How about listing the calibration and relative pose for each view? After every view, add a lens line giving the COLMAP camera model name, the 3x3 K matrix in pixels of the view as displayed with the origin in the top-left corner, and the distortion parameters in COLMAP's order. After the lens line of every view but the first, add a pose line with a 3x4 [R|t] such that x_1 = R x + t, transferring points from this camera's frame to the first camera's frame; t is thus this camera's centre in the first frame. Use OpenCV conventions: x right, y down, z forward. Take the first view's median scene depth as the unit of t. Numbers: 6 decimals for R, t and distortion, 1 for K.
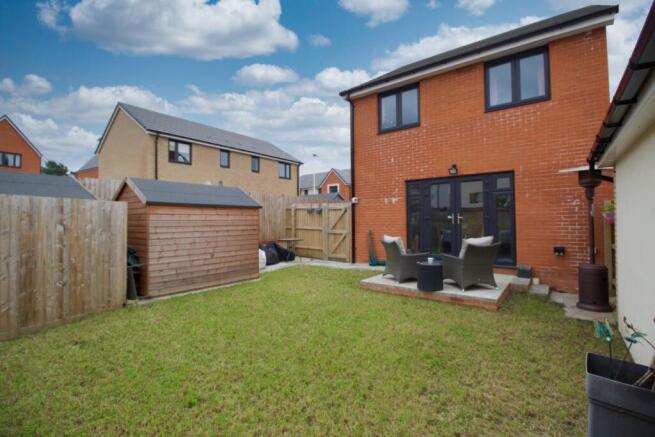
lens RADIAL K [[294.8, 0, 326.1], [0, 294.8, 216.8], [0, 0, 1]] dist [-0.029017, -0.001487]
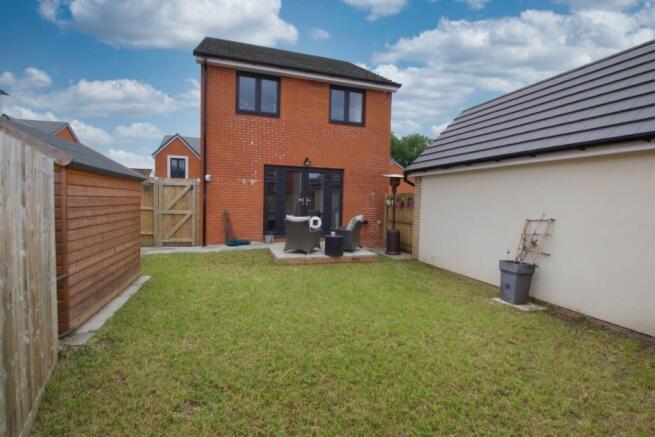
lens RADIAL K [[294.8, 0, 326.9], [0, 294.8, 219.8], [0, 0, 1]] dist [-0.029017, -0.001487]
pose [[0.557935, -0.029317, 0.829366, -0.529301], [-0.039042, 0.997342, 0.061518, 0.004255], [-0.828966, -0.066703, 0.555308, 0.202209]]
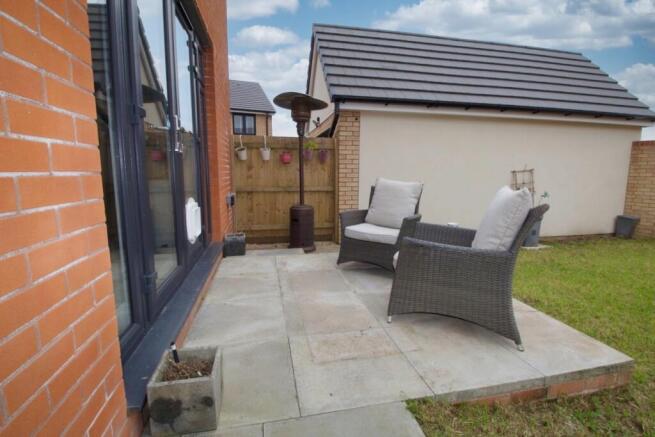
lens RADIAL K [[294.8, 0, 326.4], [0, 294.8, 211.7], [0, 0, 1]] dist [-0.029017, -0.001487]
pose [[-0.743053, -0.077243, 0.664760, 0.141269], [-0.004203, 0.993836, 0.110782, 0.050113], [-0.669219, 0.079523, -0.738797, 1.074825]]
